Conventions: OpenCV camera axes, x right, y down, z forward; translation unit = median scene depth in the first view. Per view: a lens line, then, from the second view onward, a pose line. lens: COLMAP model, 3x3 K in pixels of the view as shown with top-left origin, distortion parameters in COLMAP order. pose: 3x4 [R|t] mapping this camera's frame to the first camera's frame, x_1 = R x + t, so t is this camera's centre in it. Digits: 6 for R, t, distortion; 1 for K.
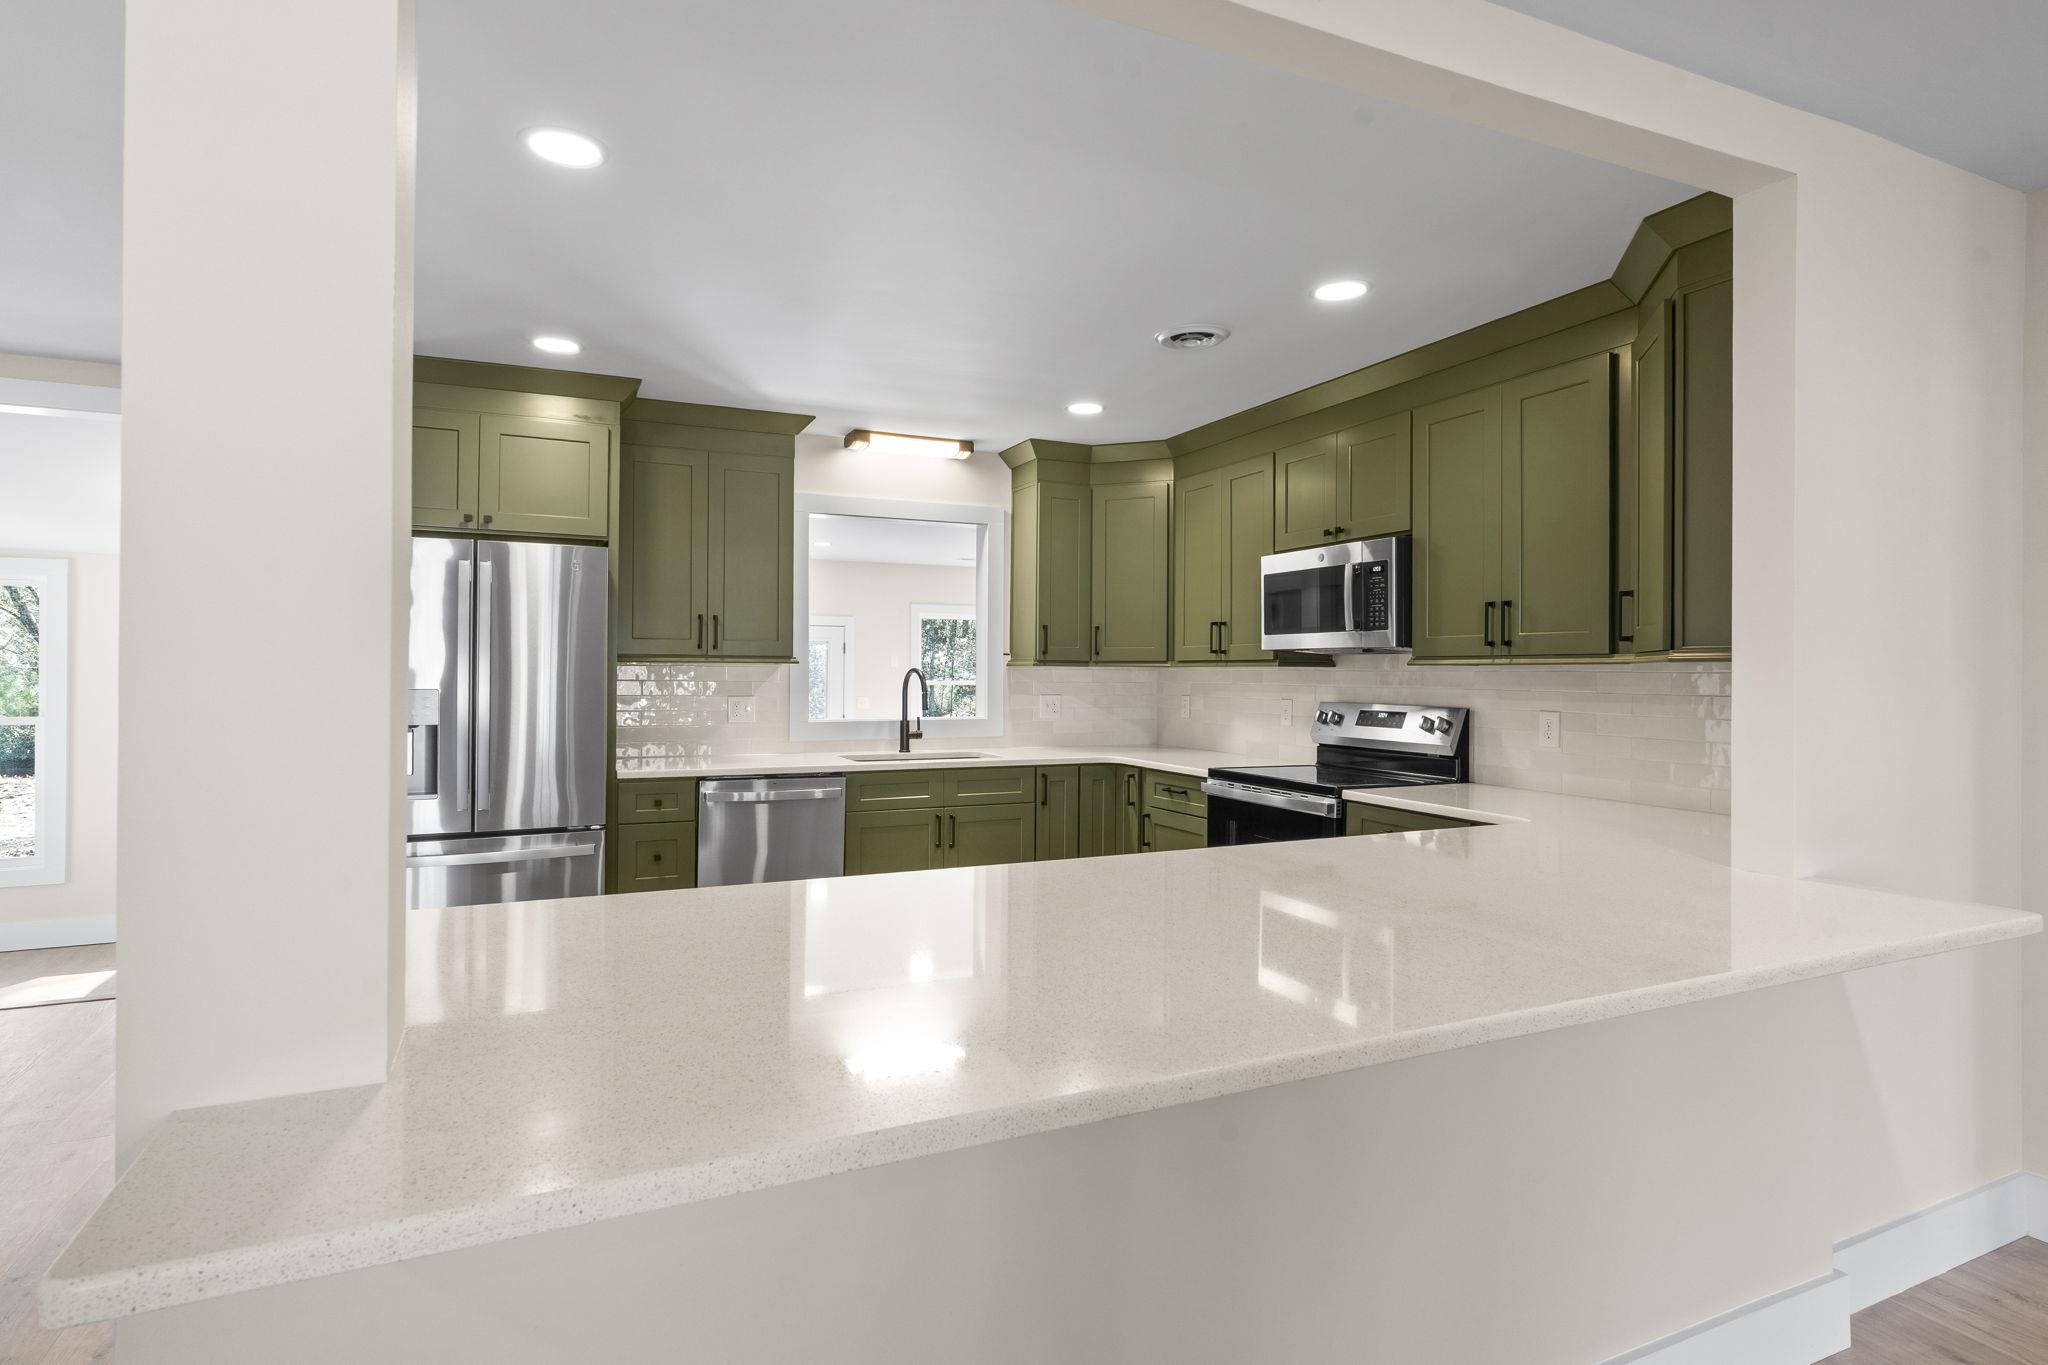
lens RADIAL K [[1041.5, 0, 1006.6], [0, 1041.5, 667.9], [0, 0, 1]] dist [0.006406, 0.001375]
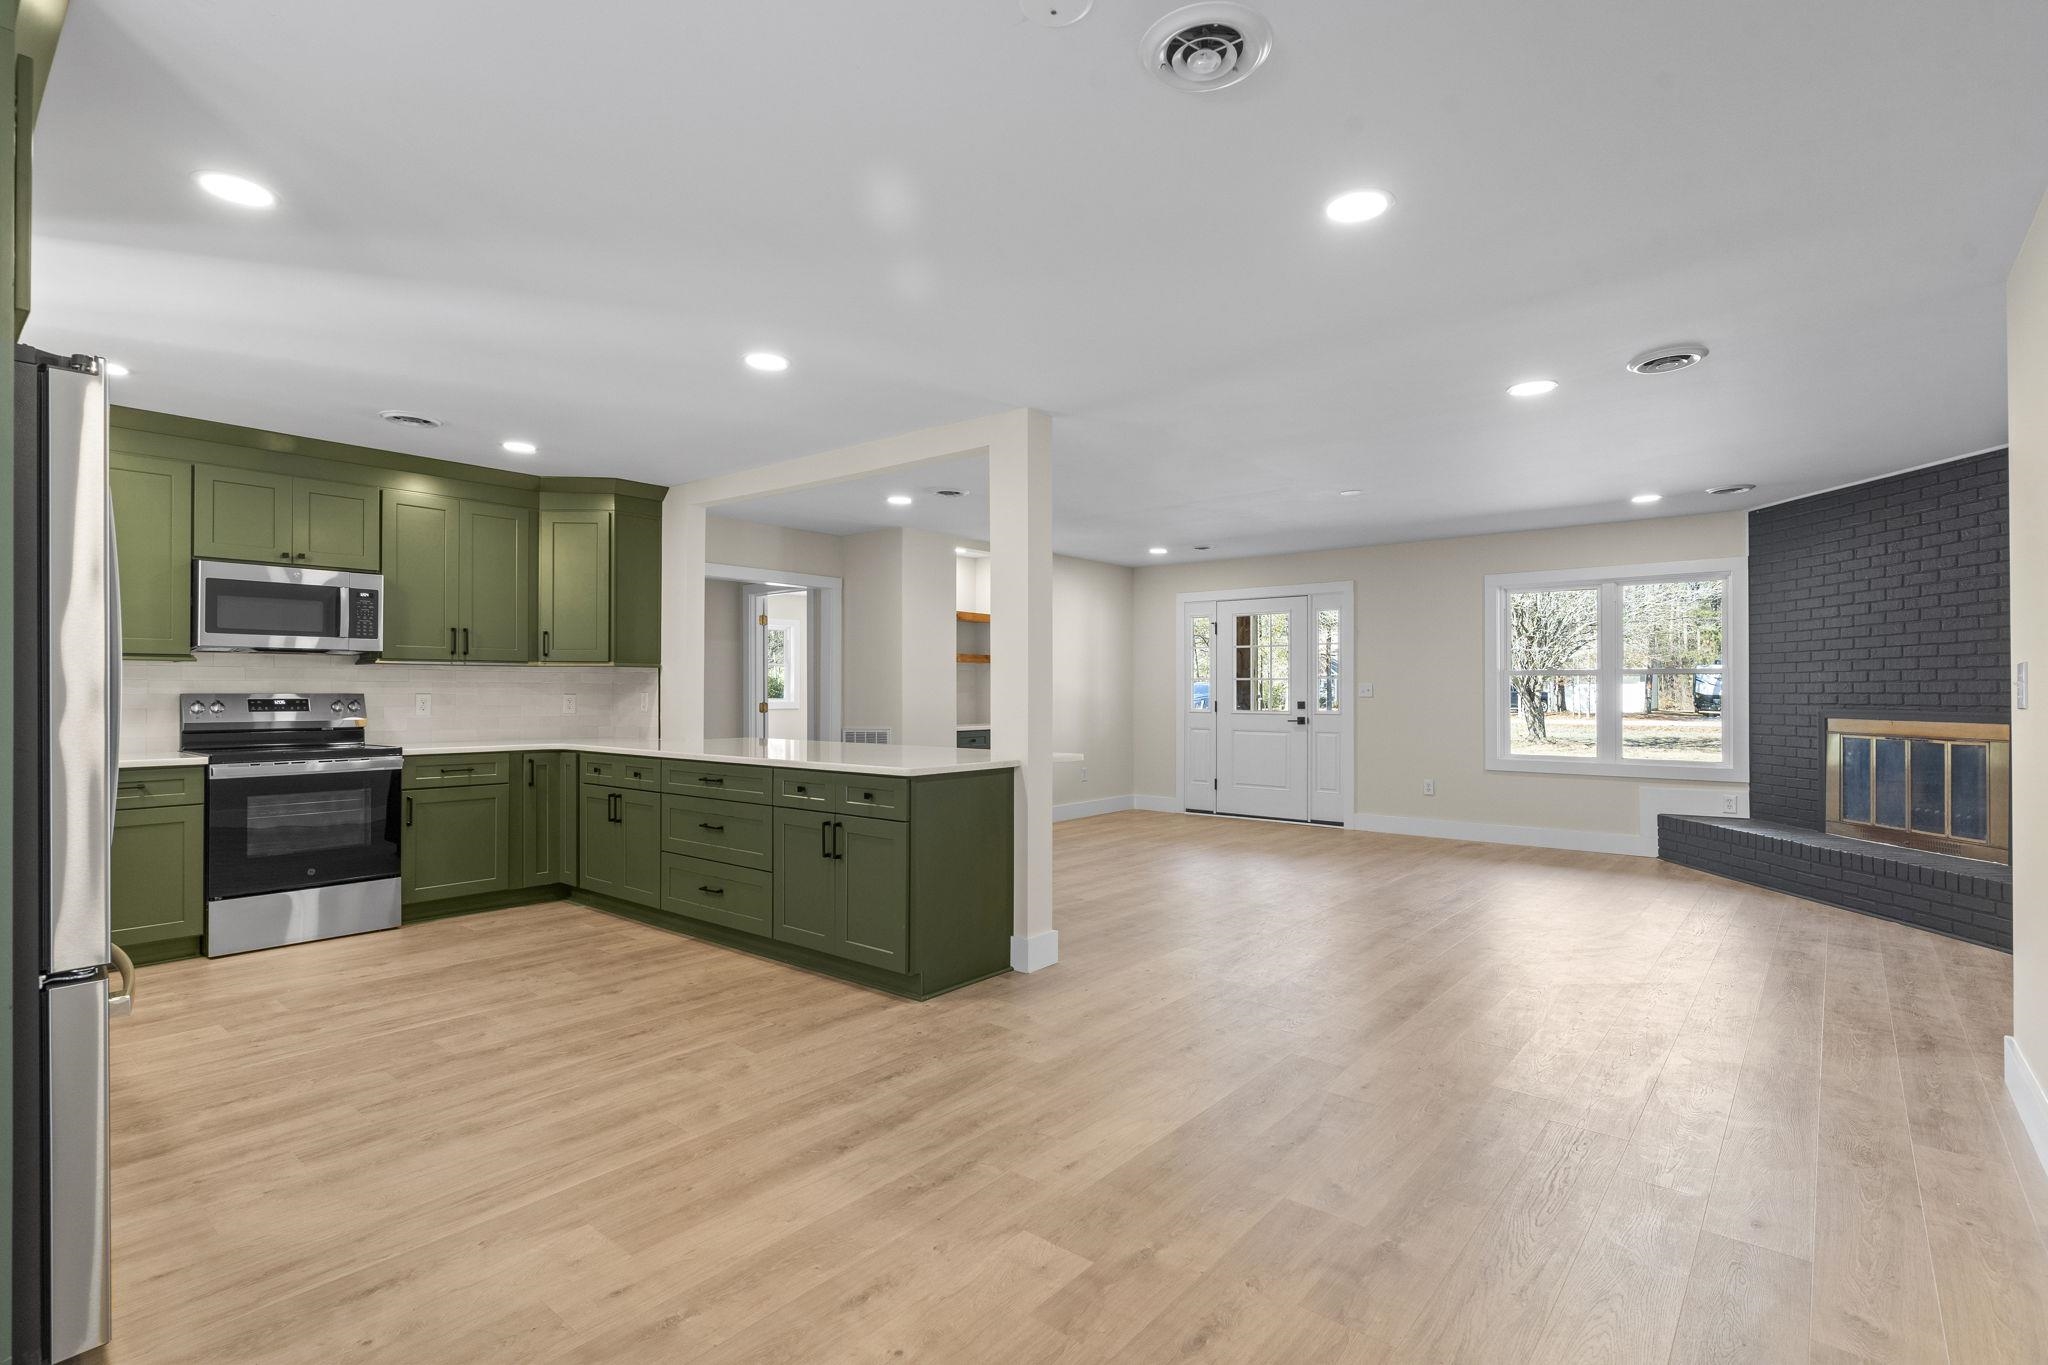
lens RADIAL K [[967.2, 0, 989.6], [0, 967.2, 689.1], [0, 0, 1]] dist [0.004092, 0.002388]
pose [[-0.402209, -0.000384, 0.915548, -1.004957], [-0.007154, 0.999971, -0.002724, 0.025249], [-0.915520, -0.007645, -0.402199, 0.641311]]
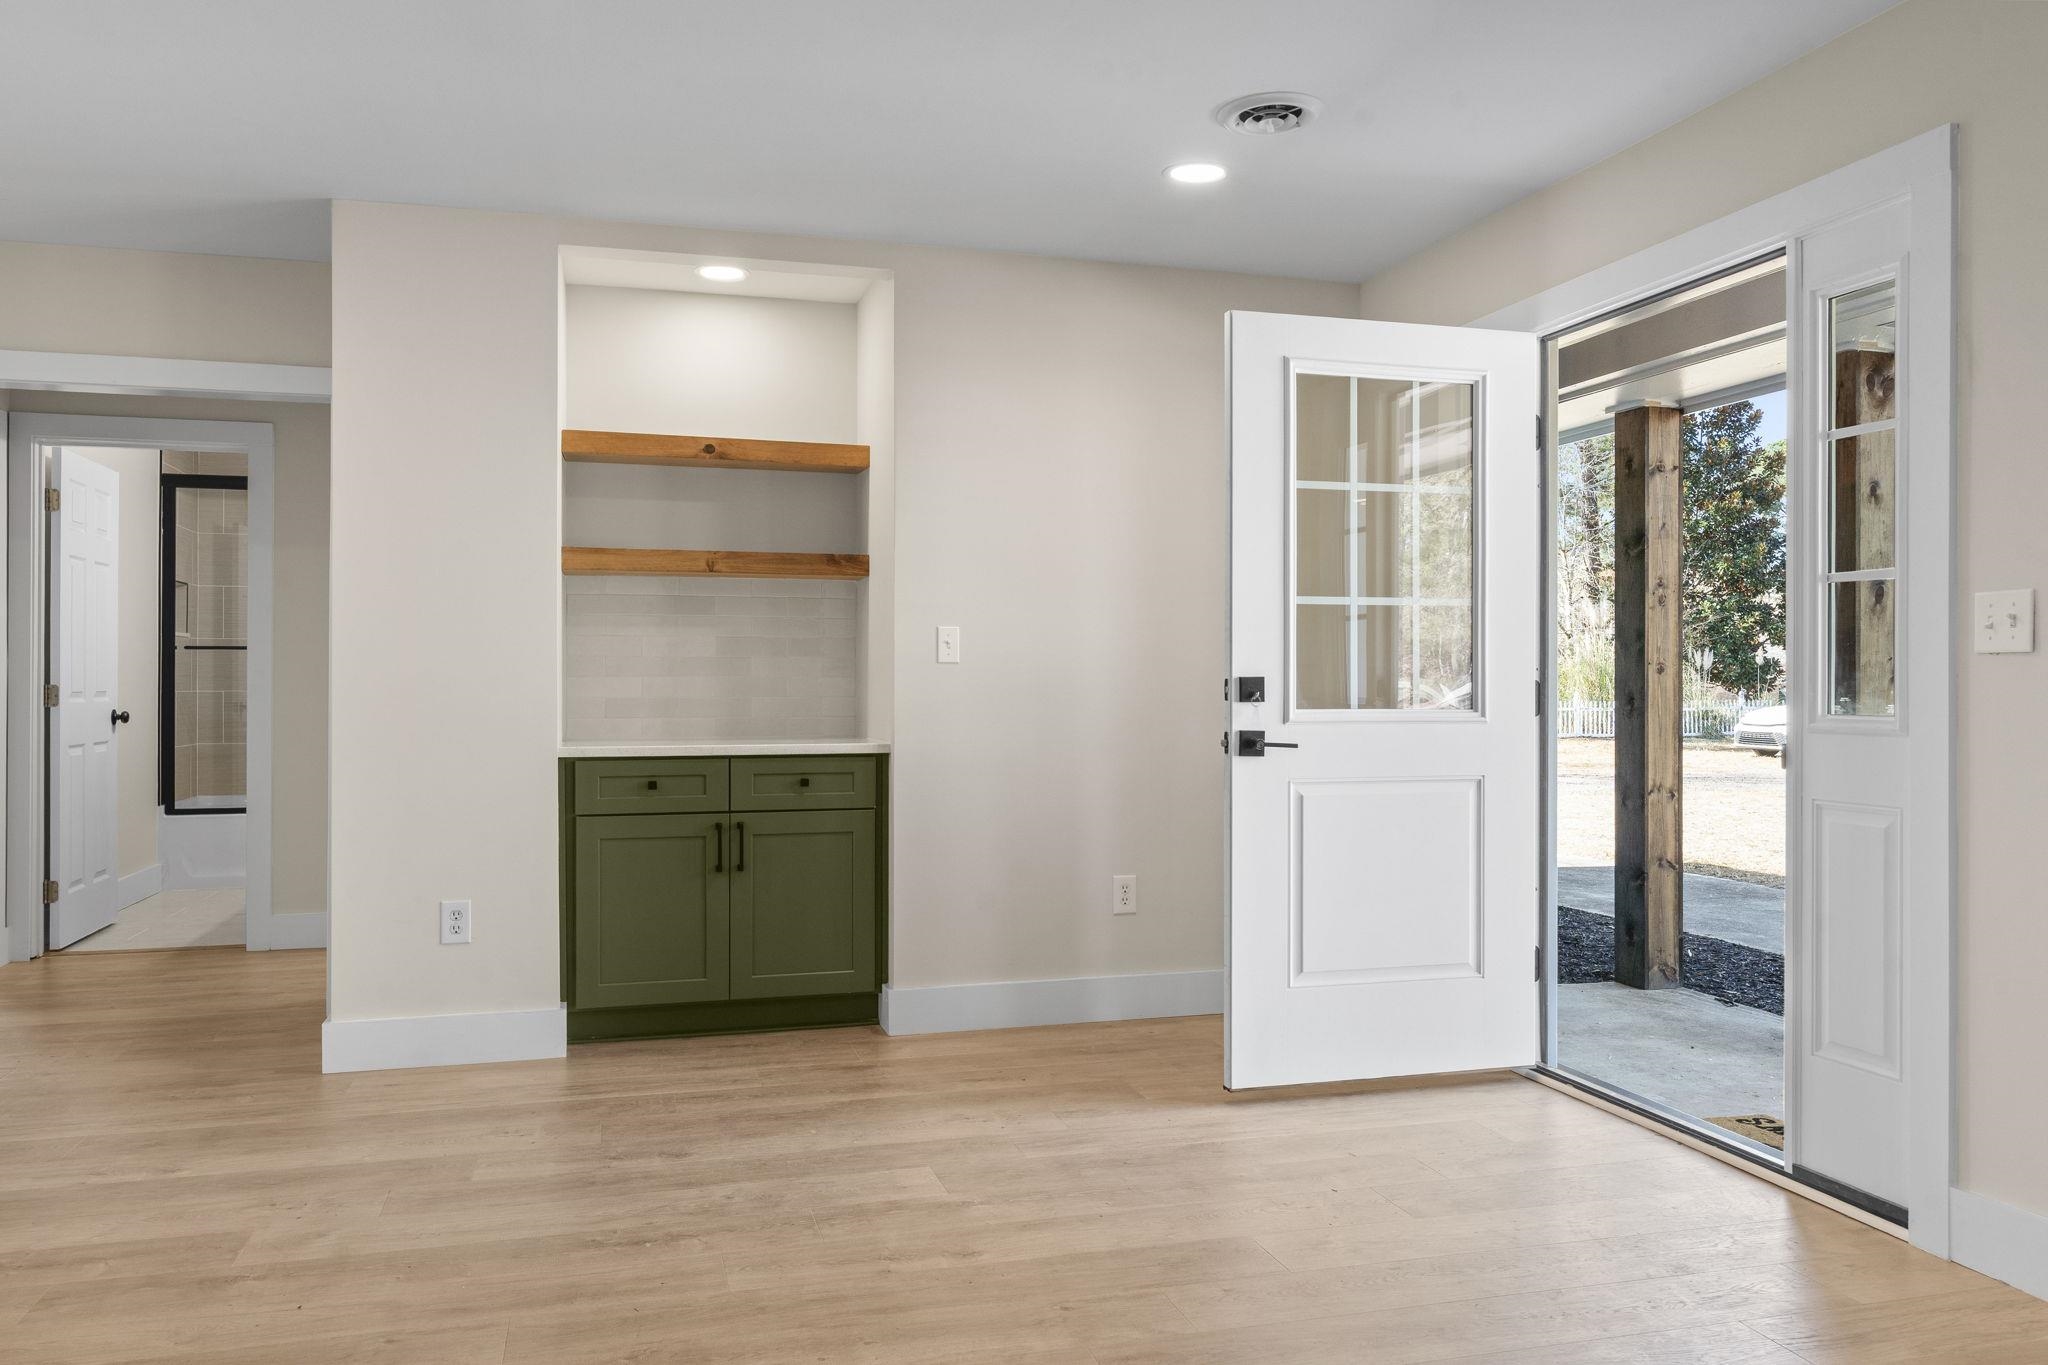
lens RADIAL K [[1464.3, 0, 1021.9], [0, 1464.3, 681.5], [0, 0, 1]] dist [0.009505, -0.002236]
pose [[0.141592, -0.003763, 0.989918, -0.296954], [-0.008328, 0.999953, 0.004992, 0.039877], [-0.989890, -0.008951, 0.141554, -0.438357]]
